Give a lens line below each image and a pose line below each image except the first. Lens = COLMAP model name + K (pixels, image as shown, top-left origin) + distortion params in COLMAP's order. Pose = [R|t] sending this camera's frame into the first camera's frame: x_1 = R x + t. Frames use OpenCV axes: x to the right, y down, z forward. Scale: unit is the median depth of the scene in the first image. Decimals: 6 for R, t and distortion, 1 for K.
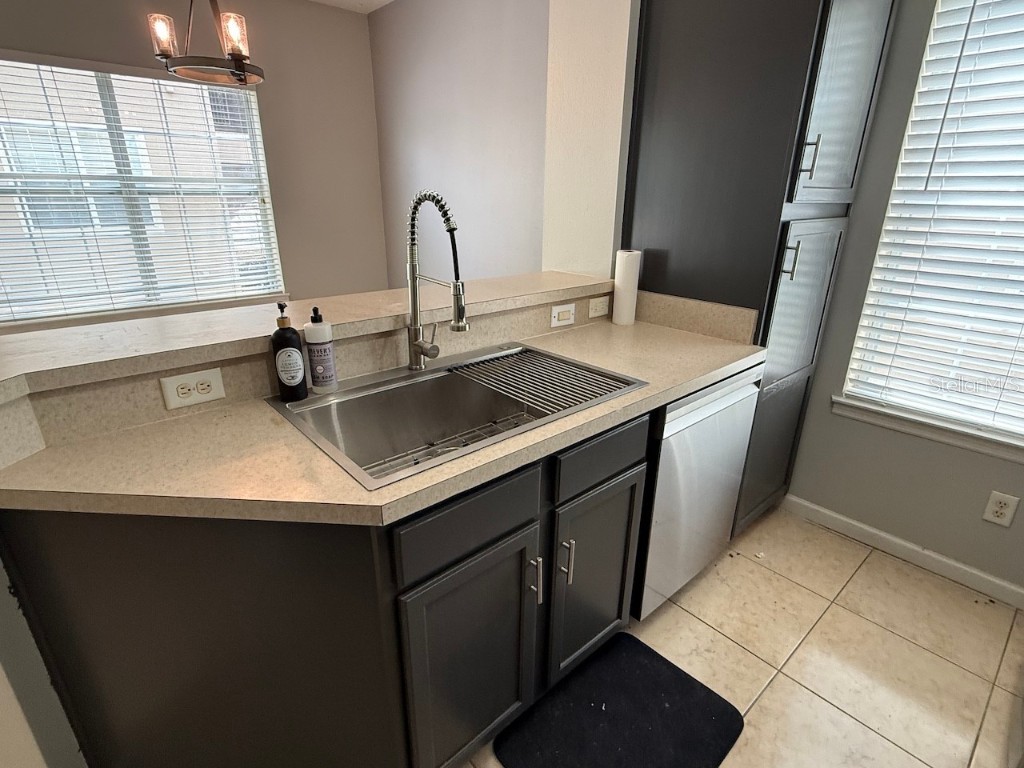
lens RADIAL K [[518.5, 0, 513.3], [0, 518.5, 383.4], [0, 0, 1]] dist [0.006127, -0.002067]
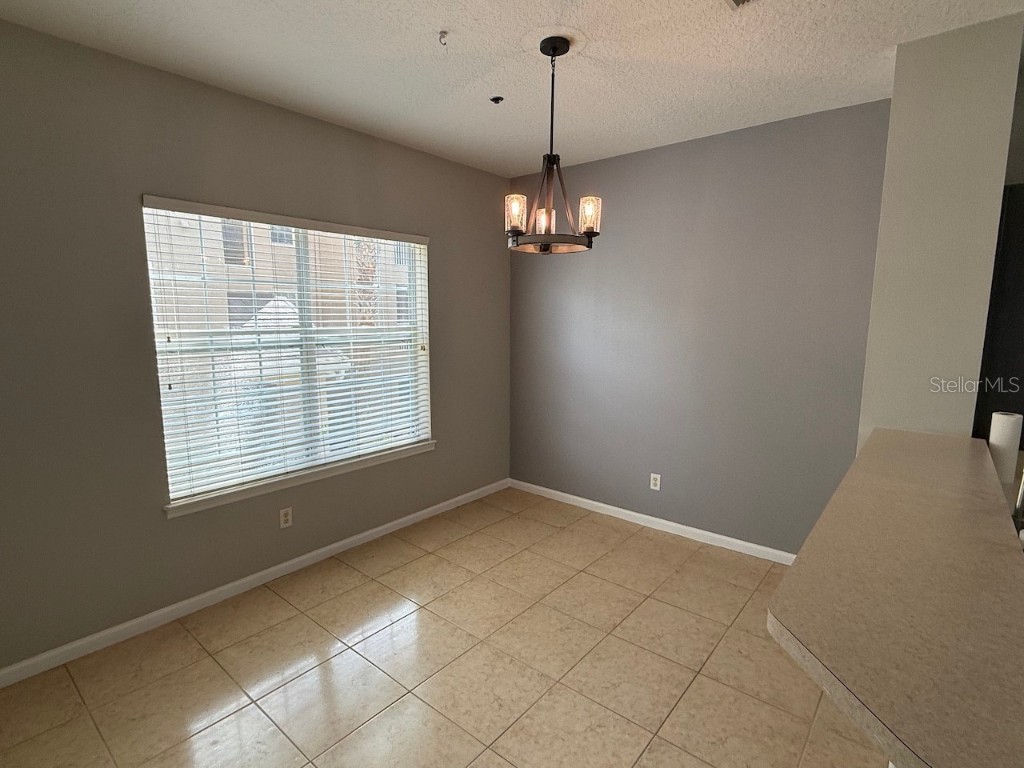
lens RADIAL K [[518.5, 0, 519.9], [0, 518.5, 393.7], [0, 0, 1]] dist [0.006127, -0.002067]
pose [[0.985441, -0.029744, 0.167397, -0.843384], [0.060961, 0.980926, -0.184577, -0.142987], [-0.158714, 0.192094, 0.968457, 0.094602]]
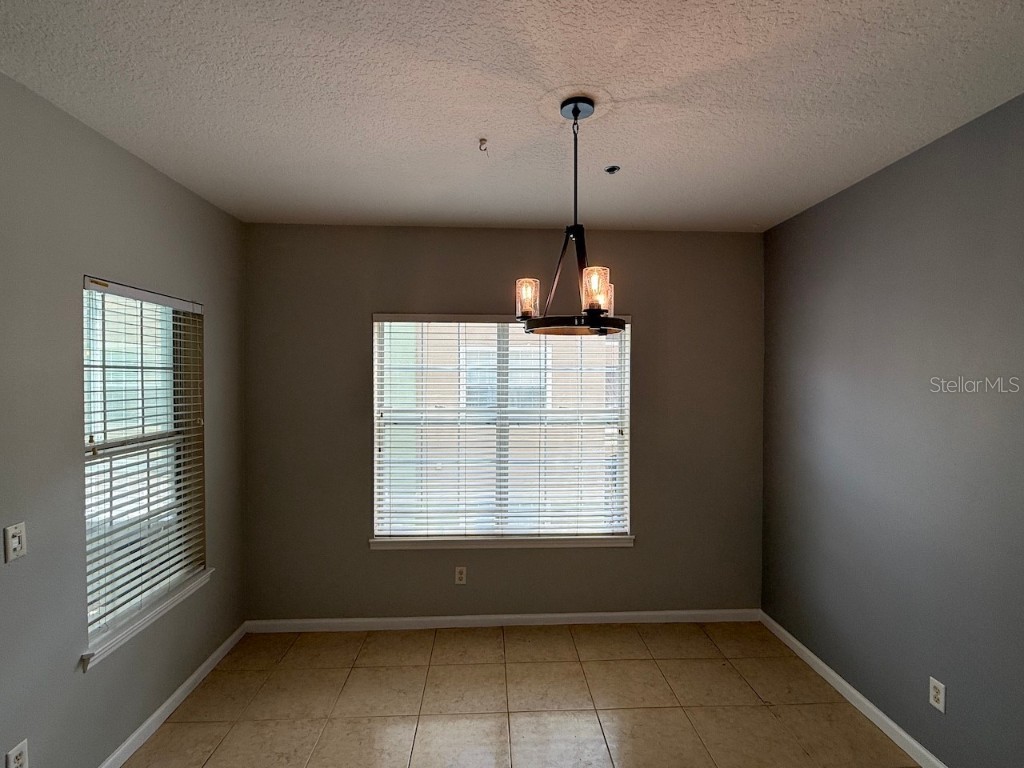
lens RADIAL K [[518.5, 0, 519.2], [0, 518.5, 391.0], [0, 0, 1]] dist [0.006127, -0.002067]
pose [[0.788335, 0.006945, -0.615207, -0.122093], [-0.206327, 0.945015, -0.253722, -0.279980], [0.579618, 0.326952, 0.746422, 0.364330]]
